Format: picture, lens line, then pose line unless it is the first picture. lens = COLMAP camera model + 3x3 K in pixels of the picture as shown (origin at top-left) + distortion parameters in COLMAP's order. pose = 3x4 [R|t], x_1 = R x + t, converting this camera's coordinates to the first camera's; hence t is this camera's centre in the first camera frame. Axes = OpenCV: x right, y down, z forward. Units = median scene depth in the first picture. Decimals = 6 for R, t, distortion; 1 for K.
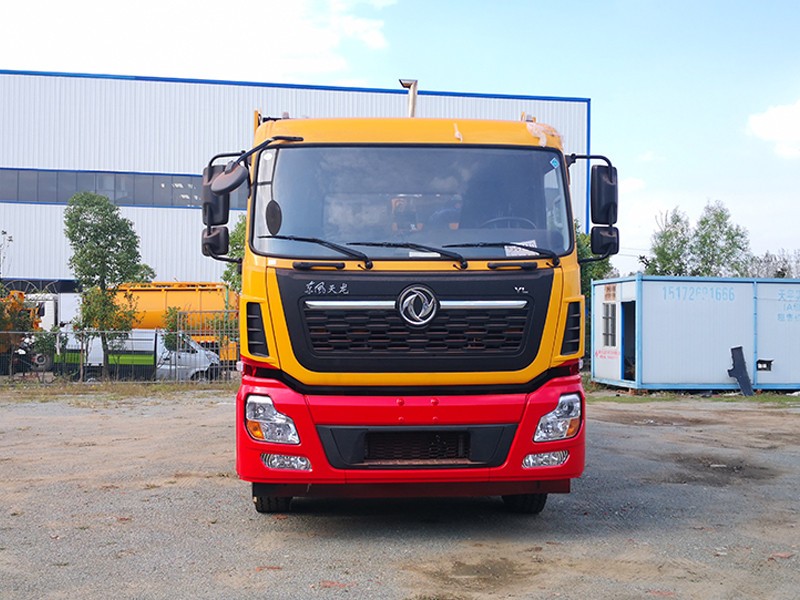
lens RADIAL K [[672.6, 0, 399.0], [0, 672.6, 301.6], [0, 0, 1]] dist [0.045679, -0.003654]
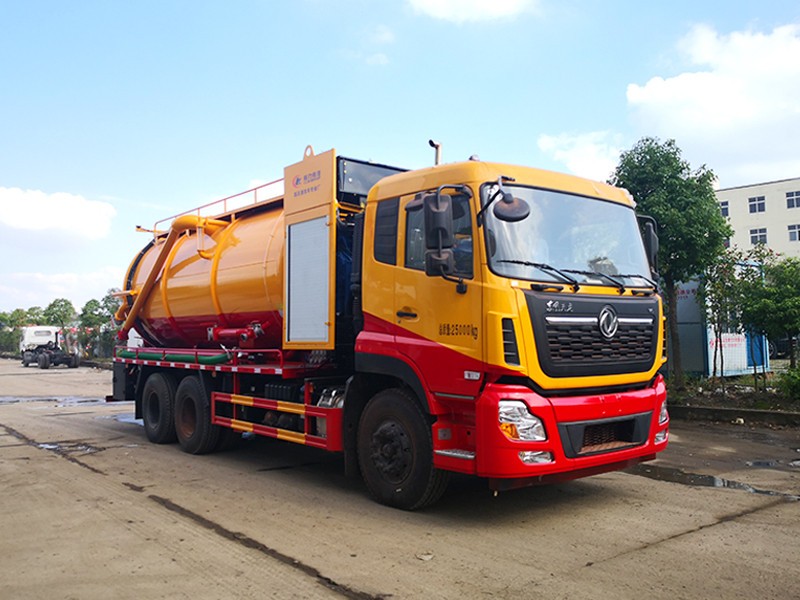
lens RADIAL K [[672.6, 0, 397.0], [0, 672.6, 297.2], [0, 0, 1]] dist [0.045679, -0.003654]
pose [[0.817002, 0.028207, 0.575944, -1.022935], [0.012264, 0.997727, -0.066260, 0.038857], [-0.576504, 0.061198, 0.814799, 0.186385]]
